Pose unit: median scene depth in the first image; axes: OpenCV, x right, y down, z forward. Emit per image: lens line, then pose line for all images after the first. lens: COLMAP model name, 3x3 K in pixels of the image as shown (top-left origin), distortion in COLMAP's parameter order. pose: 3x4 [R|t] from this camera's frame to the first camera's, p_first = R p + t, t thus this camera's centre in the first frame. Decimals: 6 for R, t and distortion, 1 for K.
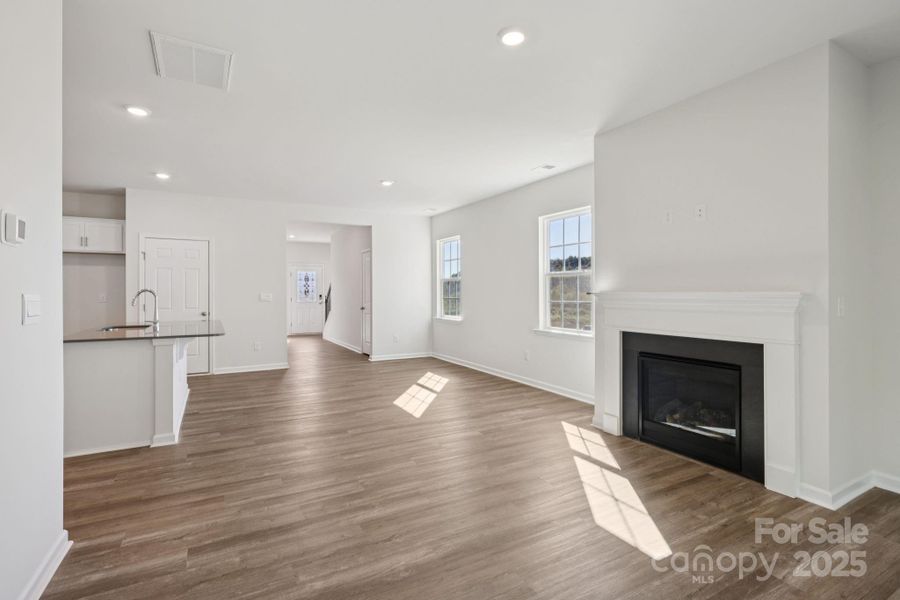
lens RADIAL K [[424.1, 0, 448.5], [0, 424.1, 294.4], [0, 0, 1]] dist [0.000496, -0.000019]
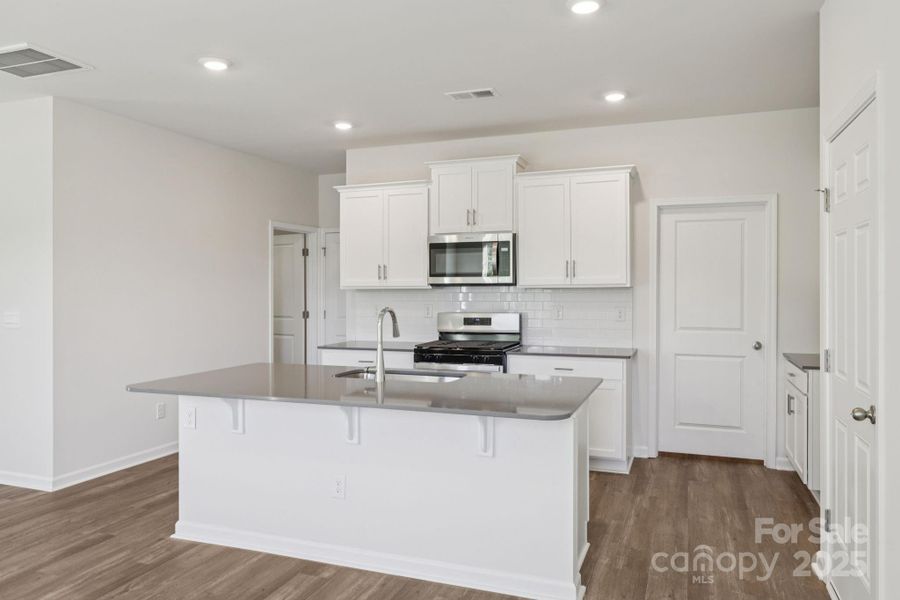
lens RADIAL K [[639.8, 0, 450.6], [0, 639.8, 297.2], [0, 0, 1]] dist [0.003423, 0.001634]
pose [[-0.762682, 0.004542, -0.646757, -0.368696], [0.000484, 0.999979, 0.006452, -0.046867], [0.646773, 0.004608, -0.762669, 2.404573]]
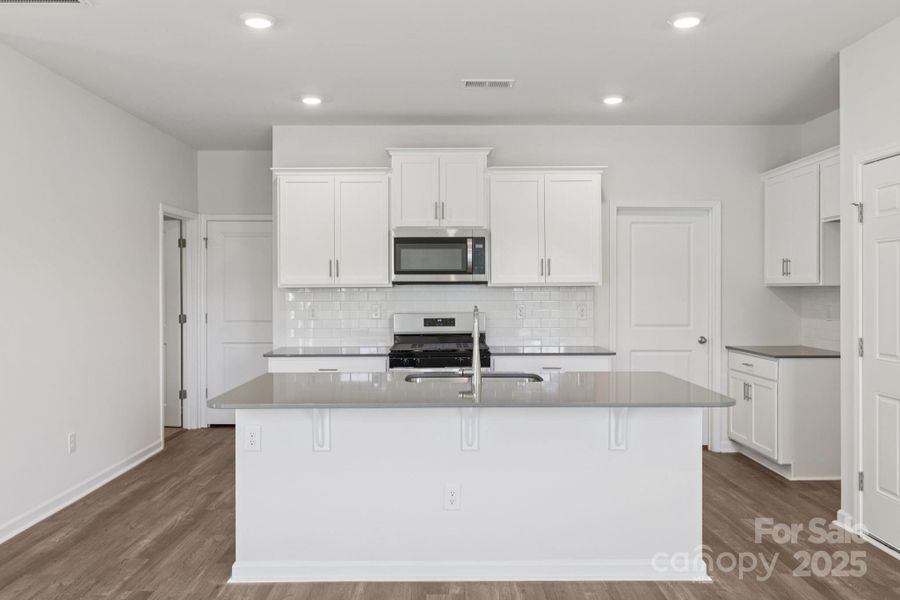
lens RADIAL K [[721.9, 0, 449.3], [0, 721.9, 298.6], [0, 0, 1]] dist [0.004858, 0.001287]
pose [[-0.479768, 0.006671, -0.877370, 0.077656], [0.001602, 0.999976, 0.006727, -0.041426], [0.877394, 0.001822, -0.479767, 2.000862]]
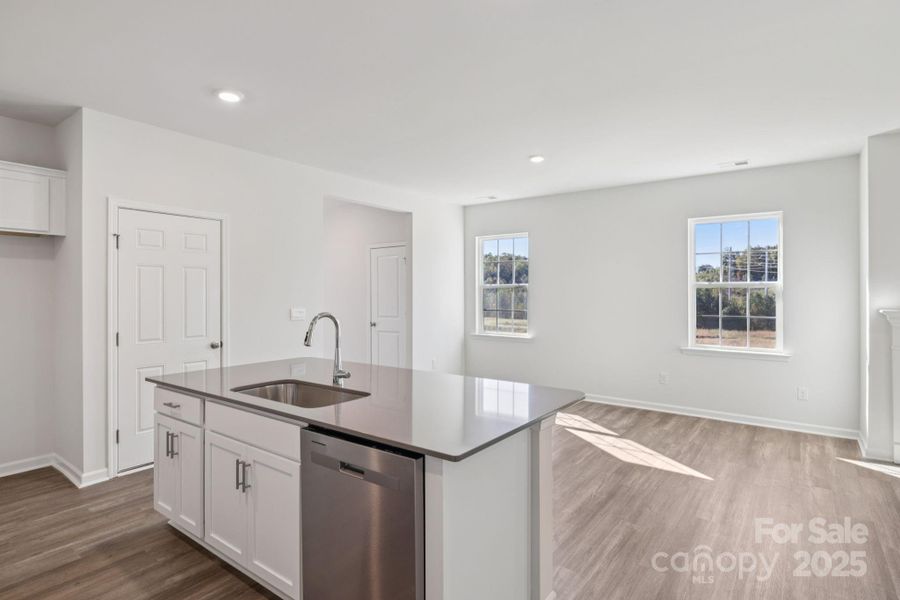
lens RADIAL K [[470.9, 0, 450.1], [0, 470.9, 294.2], [0, 0, 1]] dist [0.001354, -0.000133]
pose [[0.912615, 0.000494, 0.408820, -0.771706], [0.001064, 0.999993, -0.003583, -0.030647], [-0.408819, 0.003705, 0.912608, 0.392610]]
